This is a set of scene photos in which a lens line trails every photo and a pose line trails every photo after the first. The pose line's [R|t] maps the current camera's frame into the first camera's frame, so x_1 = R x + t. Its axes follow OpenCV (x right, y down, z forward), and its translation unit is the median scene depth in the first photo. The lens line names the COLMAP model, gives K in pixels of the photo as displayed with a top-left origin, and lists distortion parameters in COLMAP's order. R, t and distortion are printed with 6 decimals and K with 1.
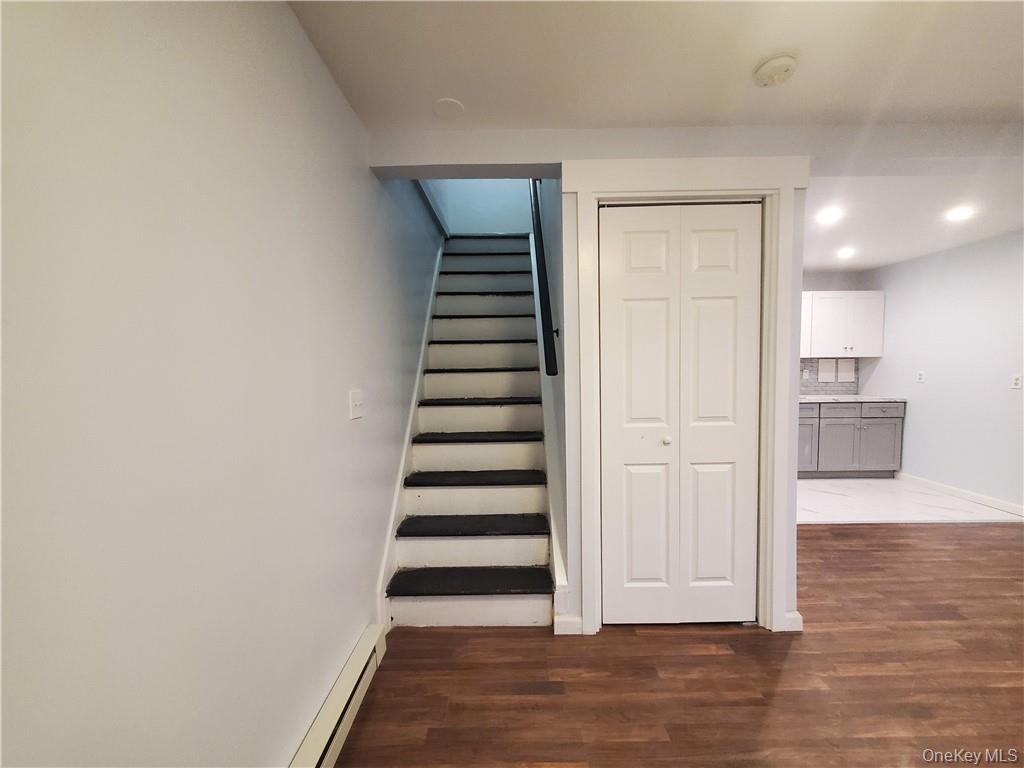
lens RADIAL K [[404.8, 0, 515.7], [0, 404.8, 392.9], [0, 0, 1]] dist [0.000784, -0.000279]
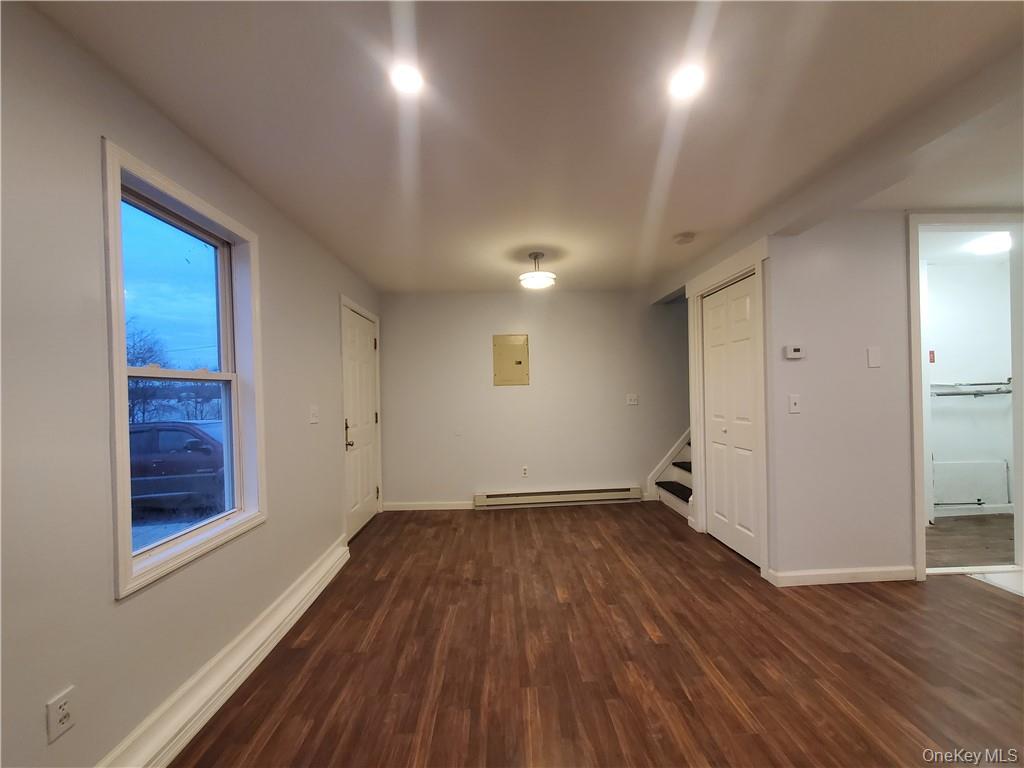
lens RADIAL K [[404.8, 0, 515.7], [0, 404.8, 392.9], [0, 0, 1]] dist [0.000784, -0.000279]
pose [[0.041569, 0.017073, -0.998990, 0.872723], [-0.037270, 0.999185, 0.015526, -0.011516], [0.998440, 0.036587, 0.042171, 0.036780]]
